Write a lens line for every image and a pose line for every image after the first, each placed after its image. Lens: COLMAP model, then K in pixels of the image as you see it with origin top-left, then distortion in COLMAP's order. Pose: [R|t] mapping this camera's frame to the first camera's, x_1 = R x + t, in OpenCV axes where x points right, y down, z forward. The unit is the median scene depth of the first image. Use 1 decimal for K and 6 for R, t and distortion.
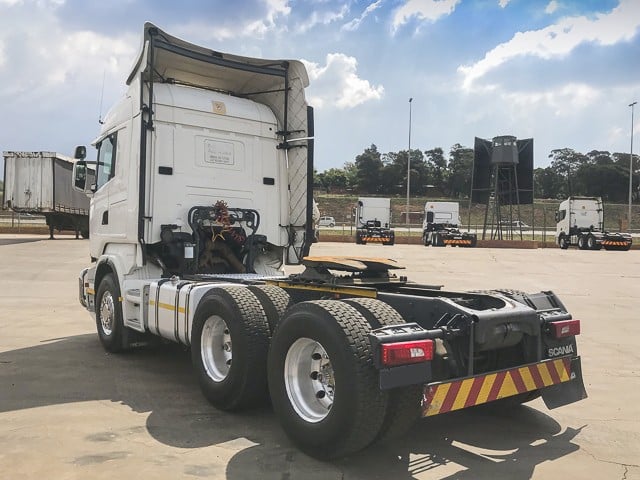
lens RADIAL K [[526.7, 0, 320.0], [0, 526.7, 240.0], [0, 0, 1]] dist [0.007202, 0.002531]
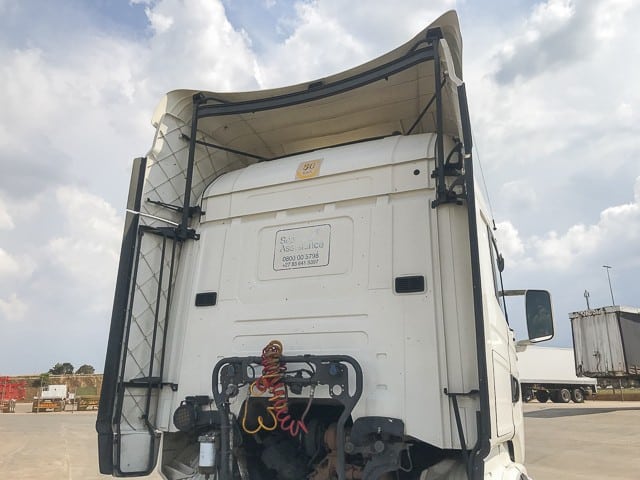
lens RADIAL K [[526.7, 0, 320.0], [0, 526.7, 240.0], [0, 0, 1]] dist [0.007202, 0.002531]
pose [[0.456810, -0.263575, -0.849619, 0.254851], [-0.005638, 0.954219, -0.299057, -0.019289], [0.889546, 0.141403, 0.434411, 0.786486]]
